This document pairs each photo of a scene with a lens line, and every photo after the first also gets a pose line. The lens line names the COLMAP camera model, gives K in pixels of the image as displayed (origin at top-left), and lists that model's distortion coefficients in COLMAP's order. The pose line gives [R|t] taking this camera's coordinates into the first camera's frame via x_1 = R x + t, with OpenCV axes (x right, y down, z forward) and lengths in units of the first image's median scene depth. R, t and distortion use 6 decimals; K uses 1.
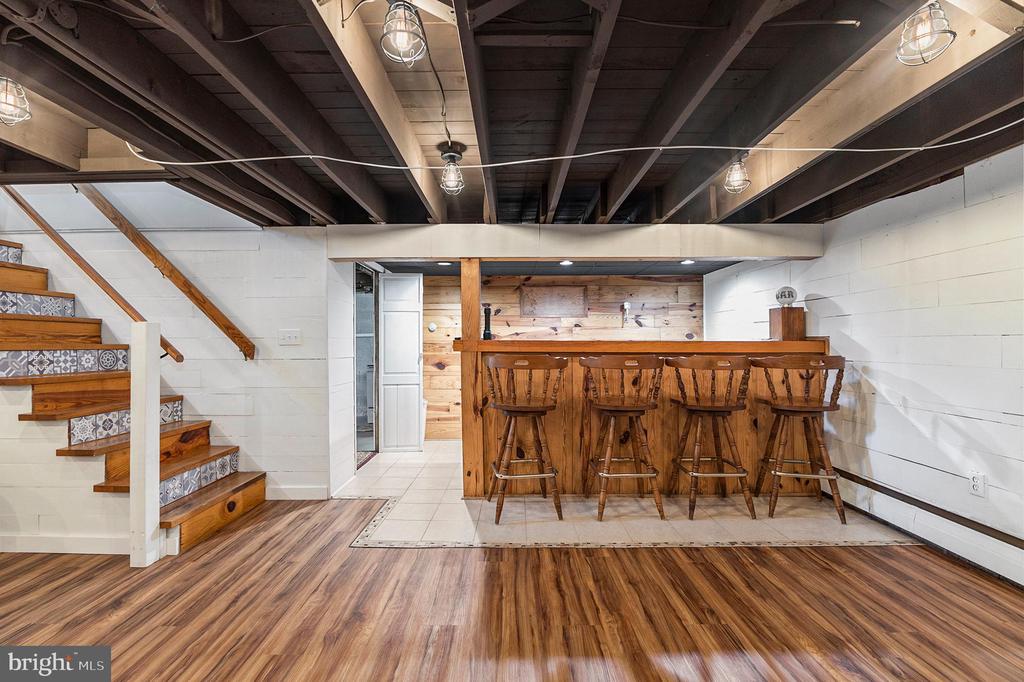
lens RADIAL K [[450.4, 0, 513.0], [0, 450.4, 335.1], [0, 0, 1]] dist [0.014173, -0.000612]
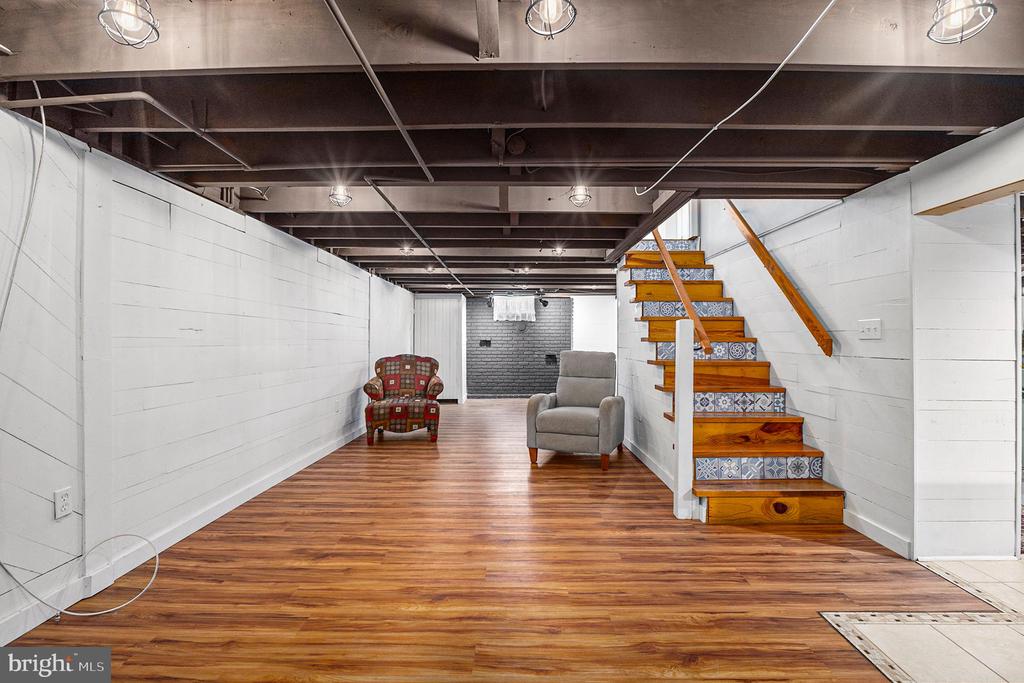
lens RADIAL K [[450.4, 0, 513.0], [0, 450.4, 335.6], [0, 0, 1]] dist [0.014173, -0.000612]
pose [[0.022468, -0.002263, -0.999745, 0.313637], [0.017760, 0.999841, -0.001864, 0.006324], [0.999590, -0.017713, 0.022505, 0.411597]]
